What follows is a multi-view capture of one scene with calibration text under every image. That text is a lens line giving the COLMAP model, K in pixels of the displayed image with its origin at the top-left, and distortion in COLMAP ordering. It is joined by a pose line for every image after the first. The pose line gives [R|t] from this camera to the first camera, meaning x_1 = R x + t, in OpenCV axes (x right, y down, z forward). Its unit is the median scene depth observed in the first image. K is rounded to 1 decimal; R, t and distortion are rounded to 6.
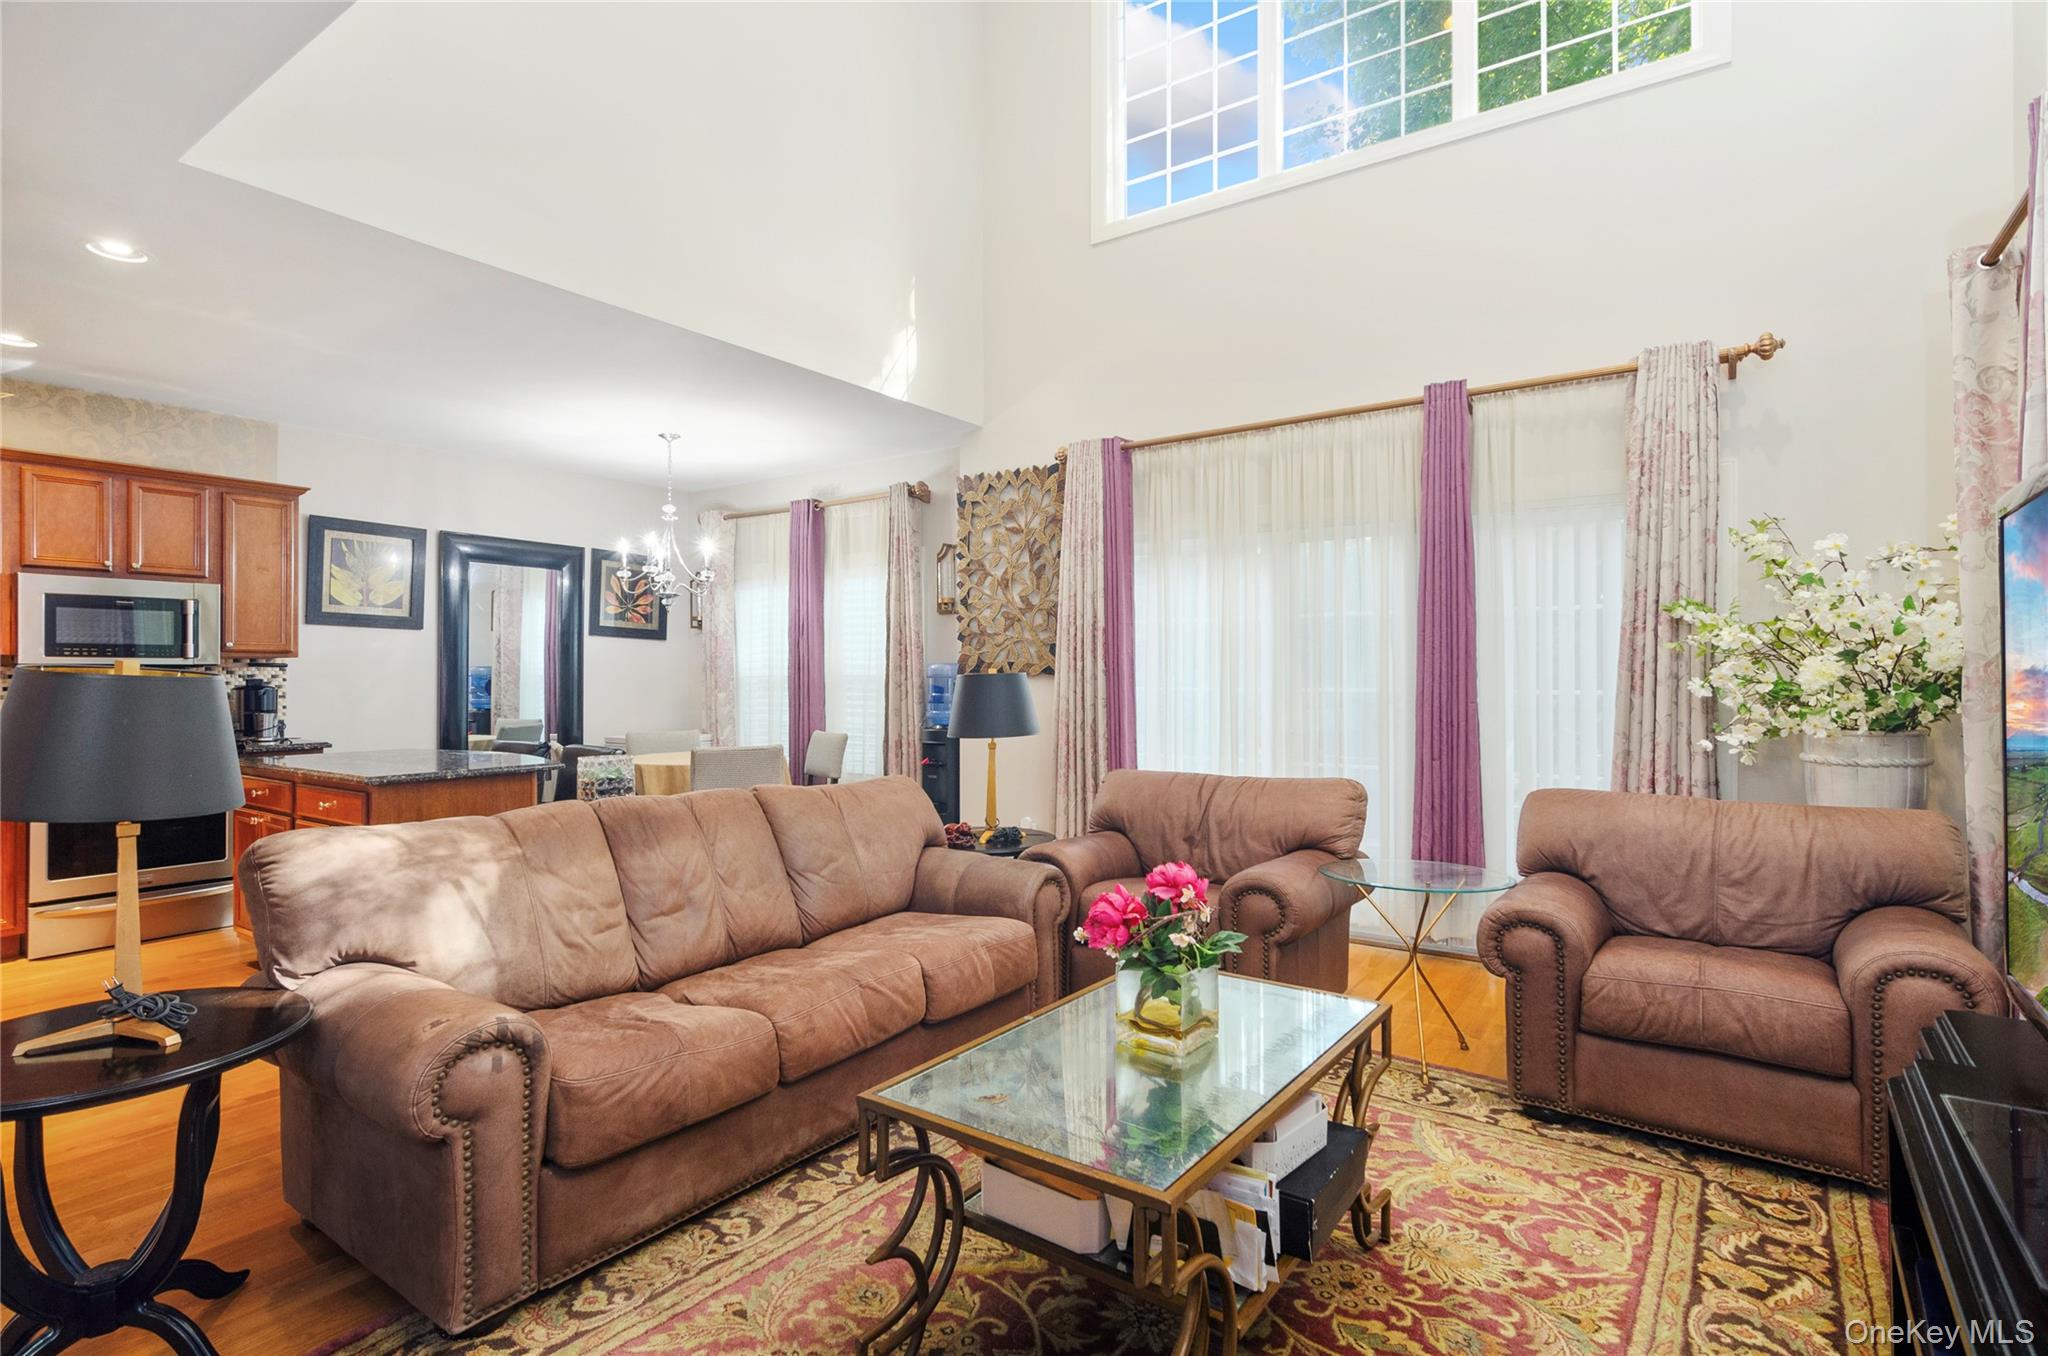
lens RADIAL K [[995.0, 0, 1027.4], [0, 995.0, 670.9], [0, 0, 1]] dist [0.002085, 0.001427]
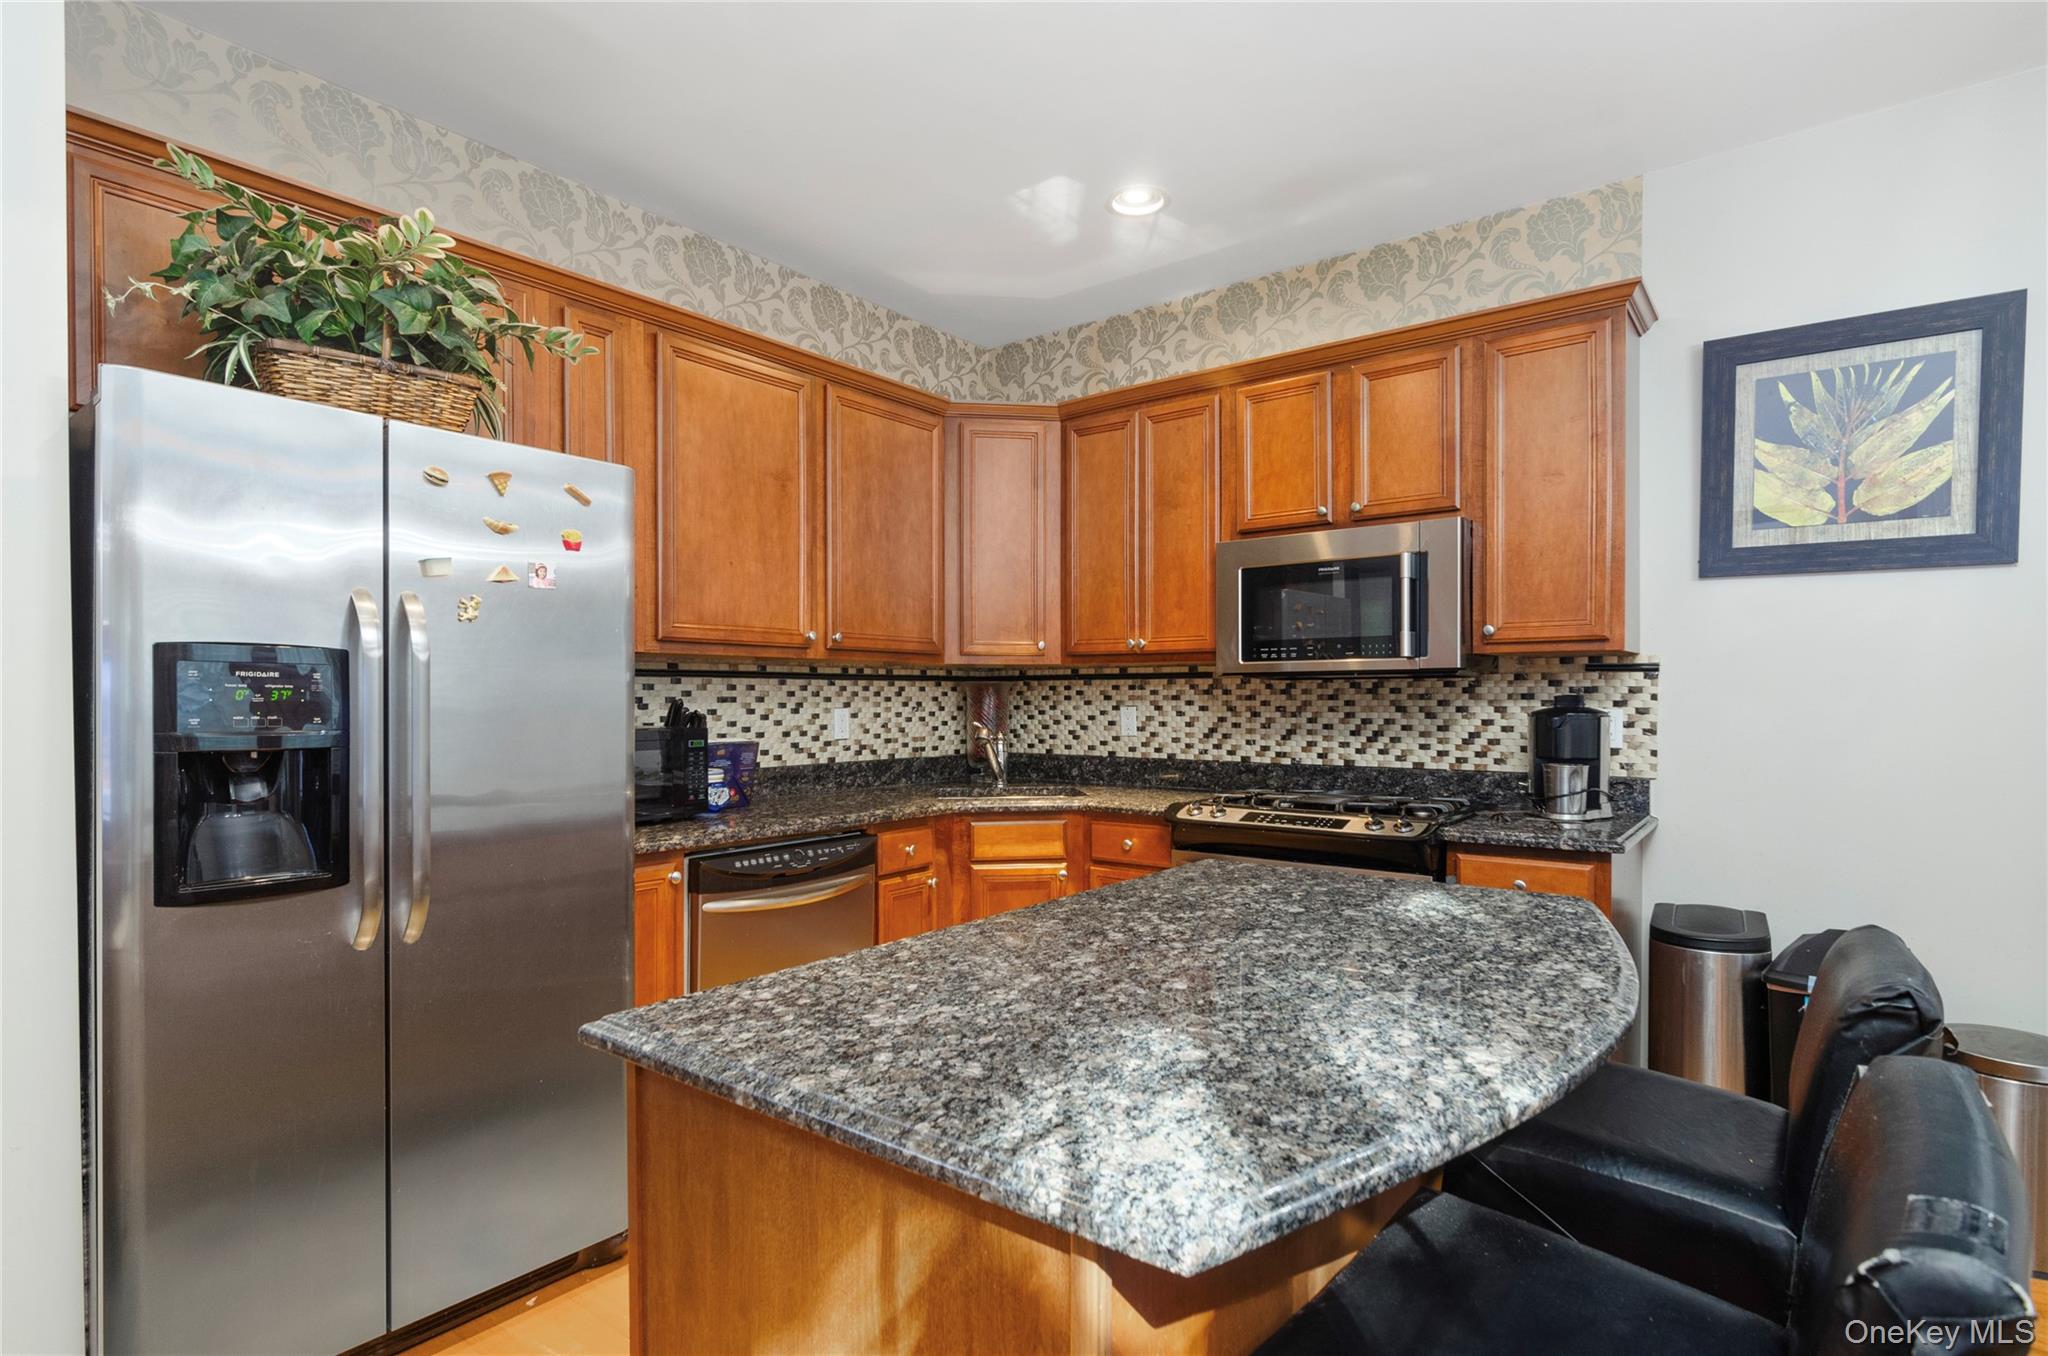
lens RADIAL K [[1041.0, 0, 1016.5], [0, 1041.0, 715.3], [0, 0, 1]] dist [-0.002185, -0.001472]
pose [[-0.060979, 0.019652, -0.997946, -0.226665], [0.006848, 0.999791, 0.019270, 0.006042], [0.998116, -0.005659, -0.061101, 0.751016]]
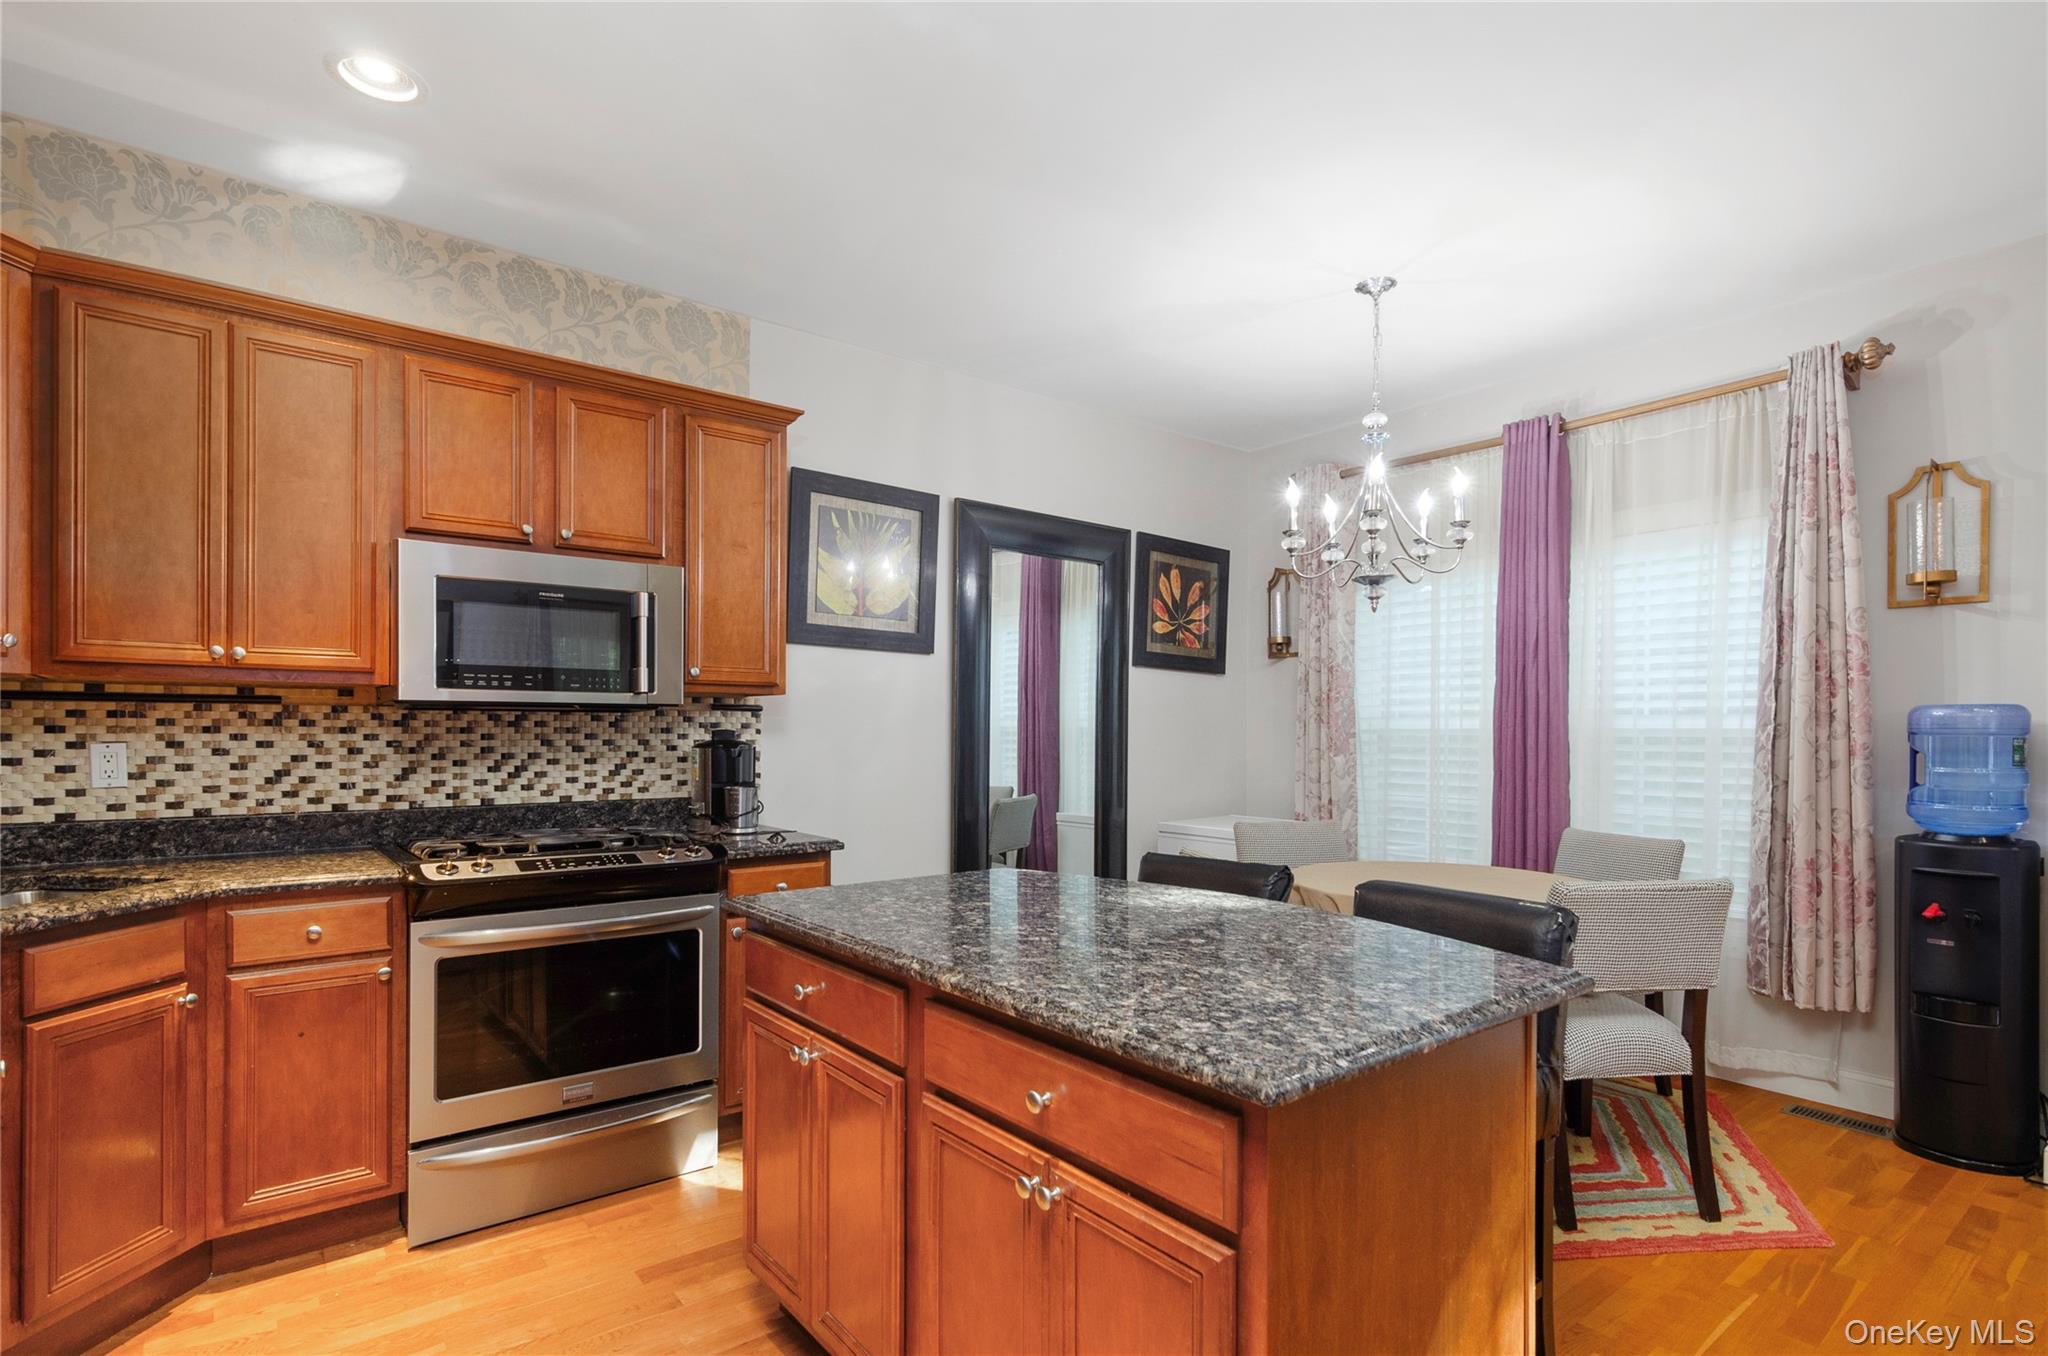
lens RADIAL K [[1014.2, 0, 1029.0], [0, 1014.2, 736.6], [0, 0, 1]] dist [-0.002205, -0.000209]
pose [[0.958069, 0.006897, -0.286455, -0.419053], [-0.004197, 0.999941, 0.010039, 0.005208], [0.286507, -0.008416, 0.958041, 0.459758]]
